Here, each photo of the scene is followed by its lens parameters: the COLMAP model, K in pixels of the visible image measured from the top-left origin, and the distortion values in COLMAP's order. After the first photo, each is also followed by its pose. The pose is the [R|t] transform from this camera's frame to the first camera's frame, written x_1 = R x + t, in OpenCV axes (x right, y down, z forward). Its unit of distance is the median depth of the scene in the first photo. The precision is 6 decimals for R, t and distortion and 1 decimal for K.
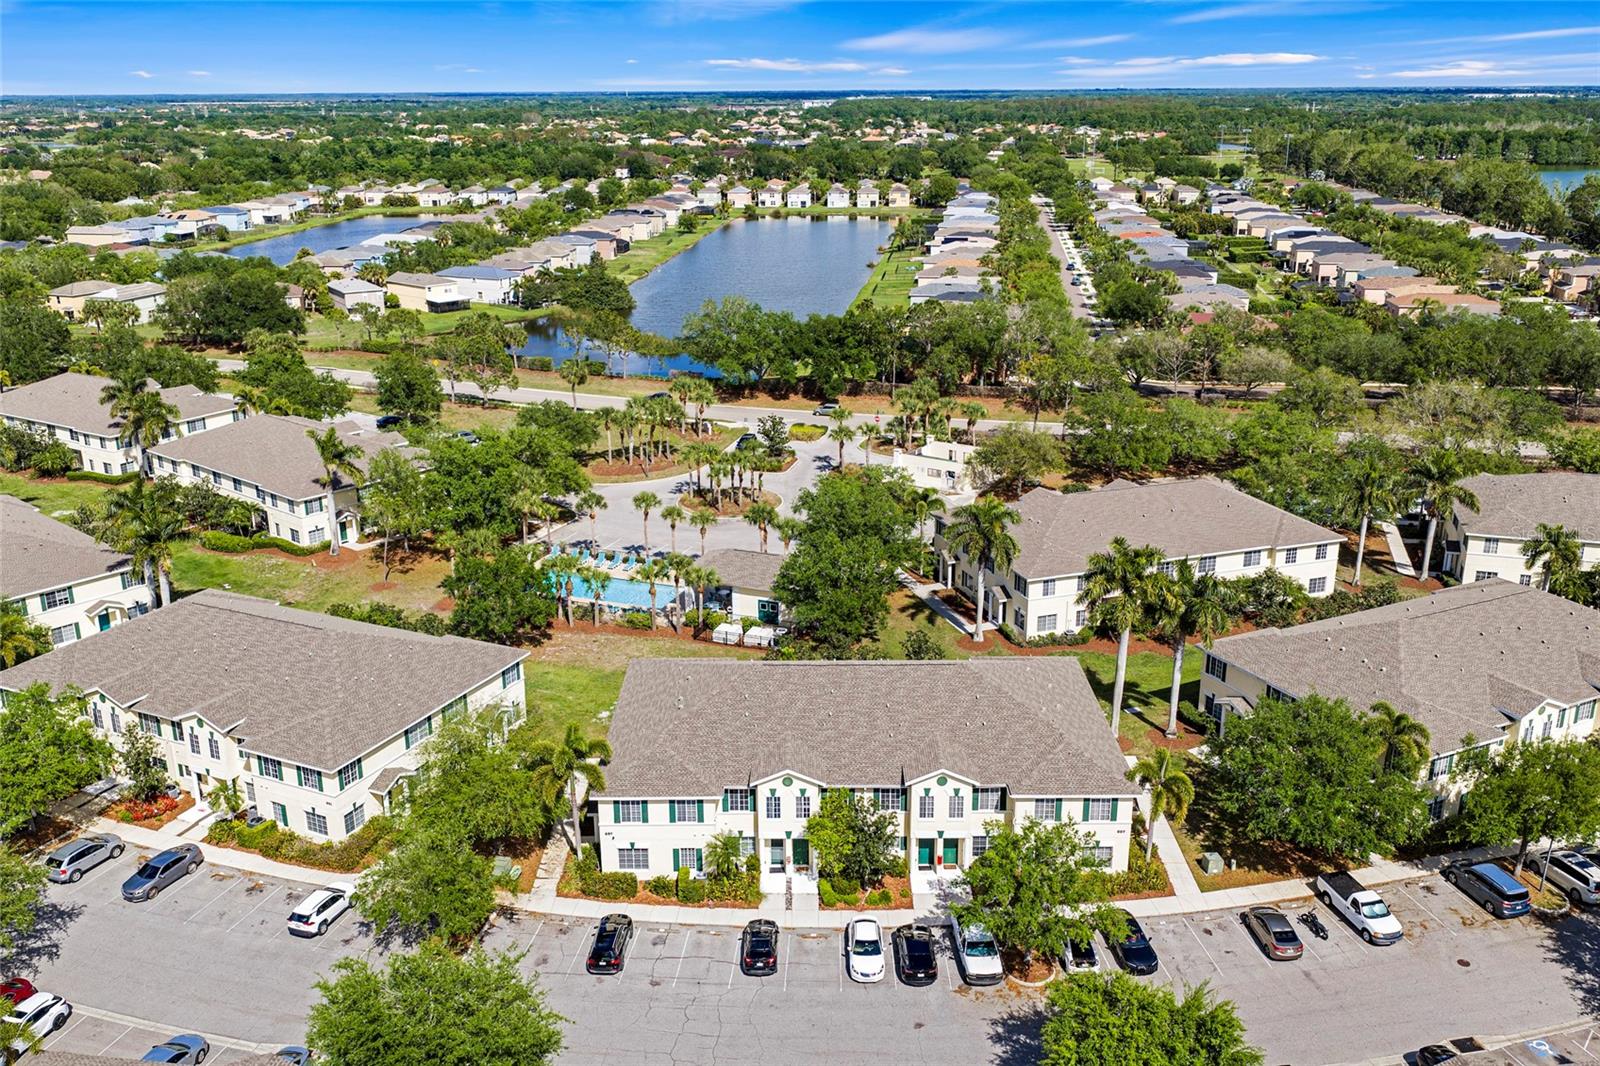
lens RADIAL K [[1323.1, 0, 800.0], [0, 1323.1, 533.0], [0, 0, 1]] dist [0.003489, -0.007848]
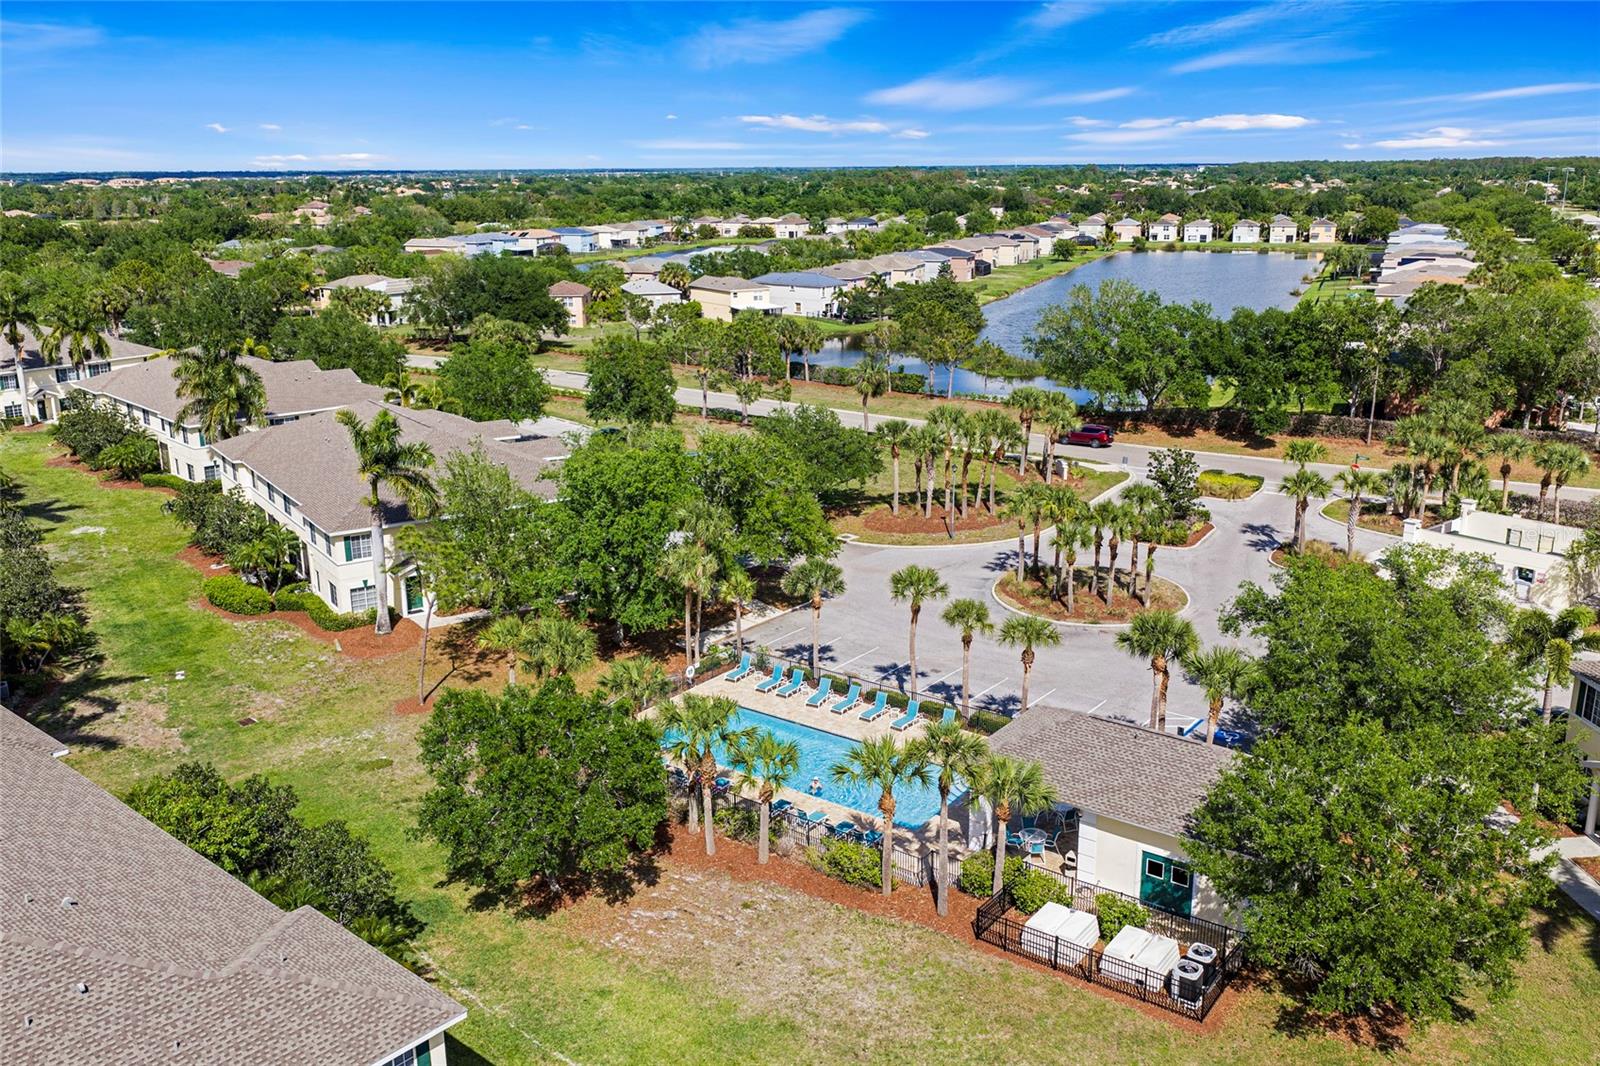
lens RADIAL K [[1324.5, 0, 800.0], [0, 1324.5, 533.0], [0, 0, 1]] dist [0.055085, -0.118107]
pose [[0.961505, 0.069572, -0.265836, -0.018114], [-0.082382, 0.995902, -0.037329, -0.013928], [0.262149, 0.057792, 0.963295, 0.333557]]
